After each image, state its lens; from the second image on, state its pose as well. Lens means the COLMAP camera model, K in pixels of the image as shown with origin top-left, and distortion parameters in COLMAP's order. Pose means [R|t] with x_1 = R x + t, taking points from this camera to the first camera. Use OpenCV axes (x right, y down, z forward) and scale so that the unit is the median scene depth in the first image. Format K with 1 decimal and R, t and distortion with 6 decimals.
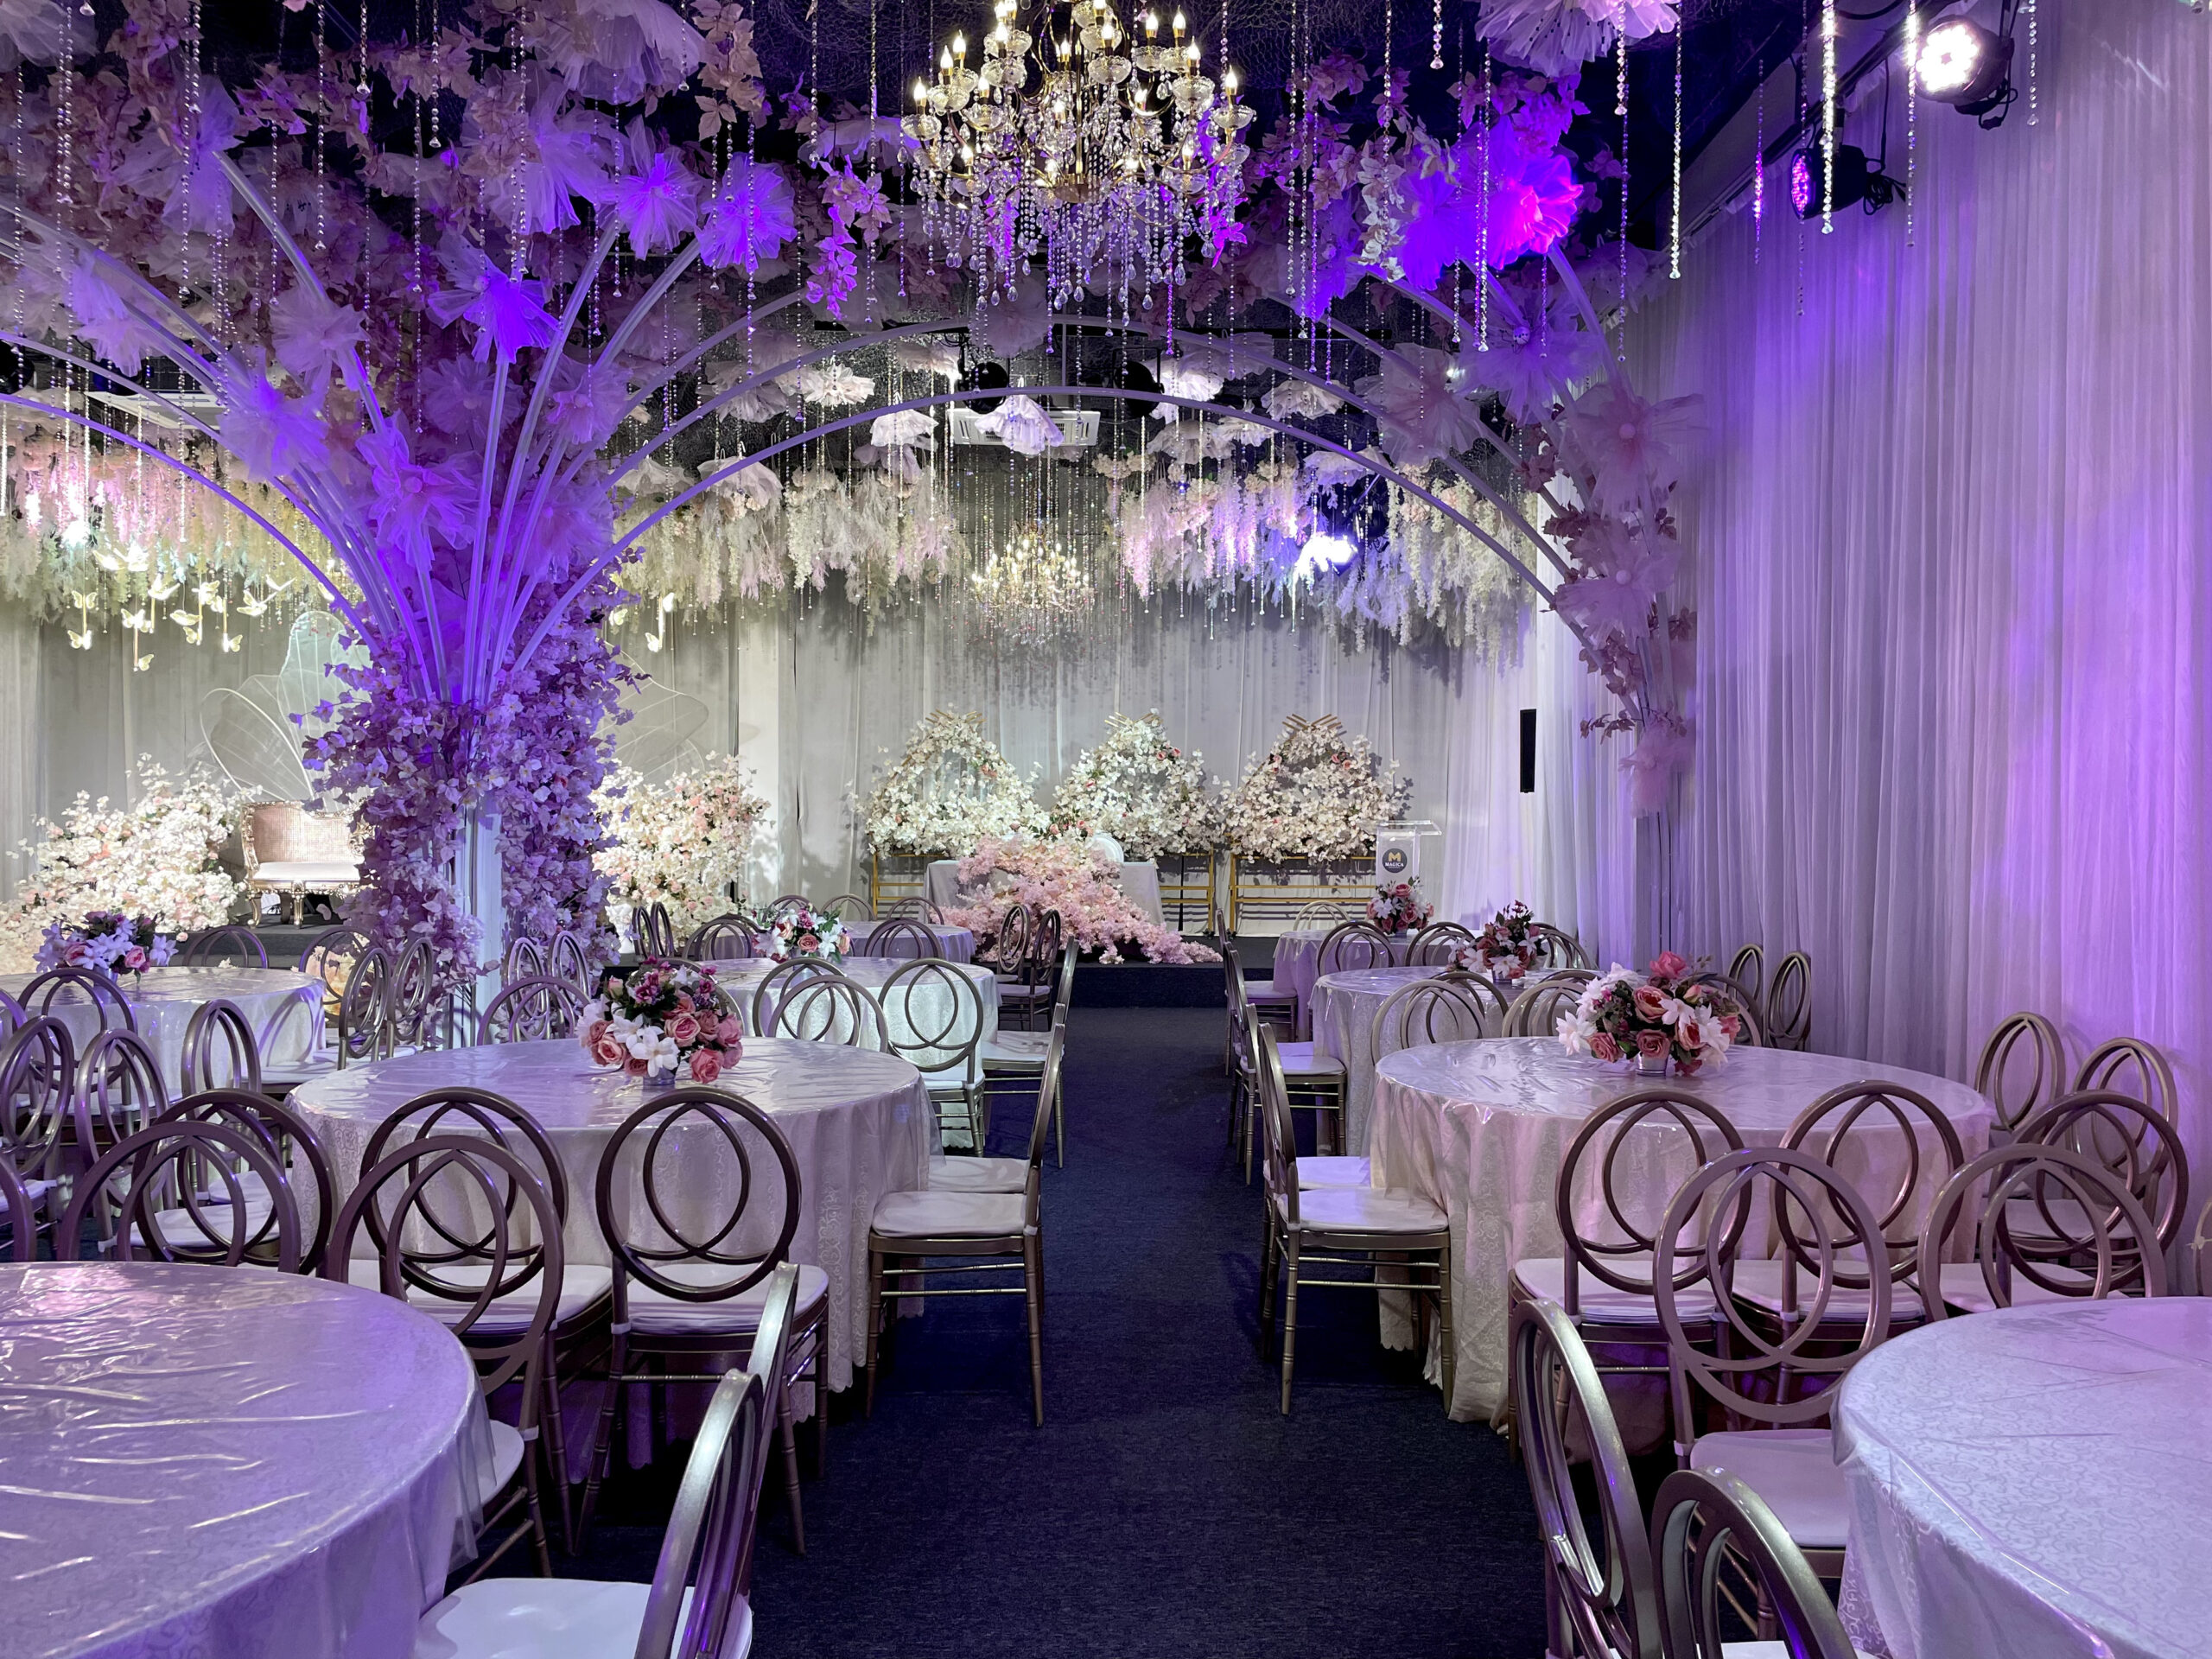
lens RADIAL K [[1686.6, 0, 1112.2], [0, 1686.6, 843.3], [0, 0, 1]] dist [0.070464, -0.091412]
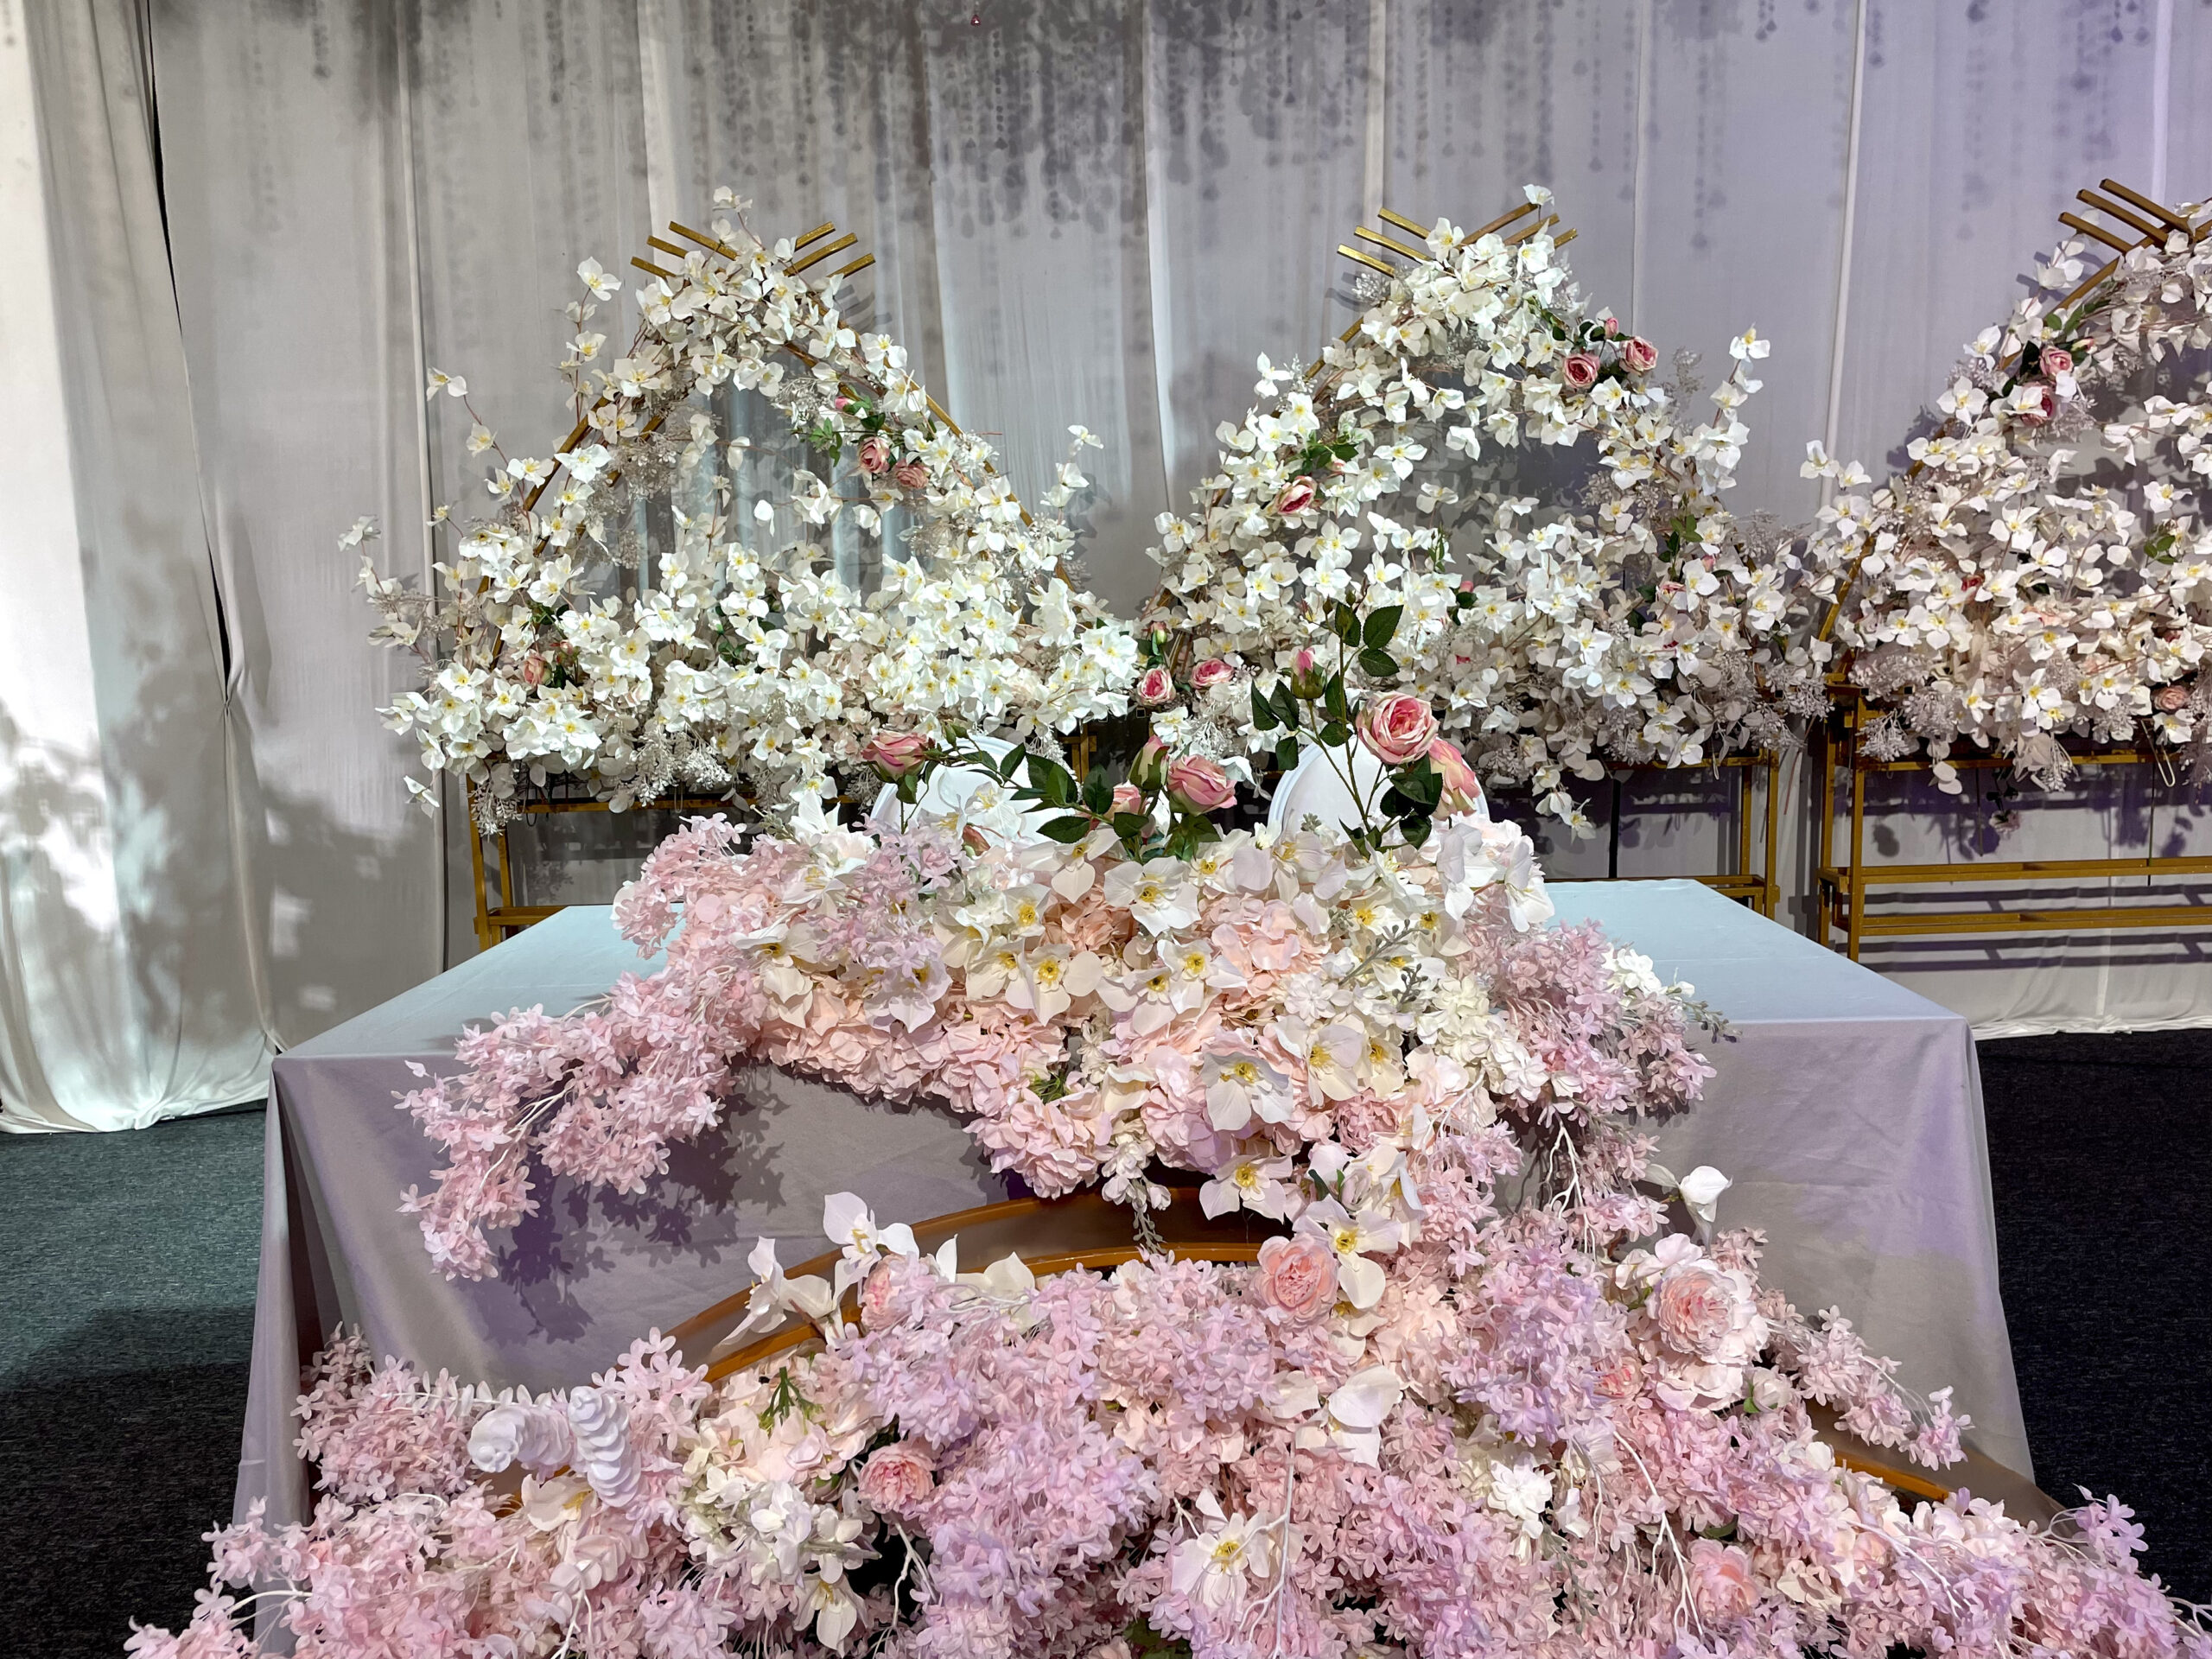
lens RADIAL K [[1686.6, 0, 1112.2], [0, 1686.6, 843.3], [0, 0, 1]] dist [0.070464, -0.091412]
pose [[0.998333, -0.032068, -0.047982, -0.029742], [0.037592, 0.992177, 0.119045, -0.015557], [0.043789, -0.120650, 0.991729, 0.743622]]
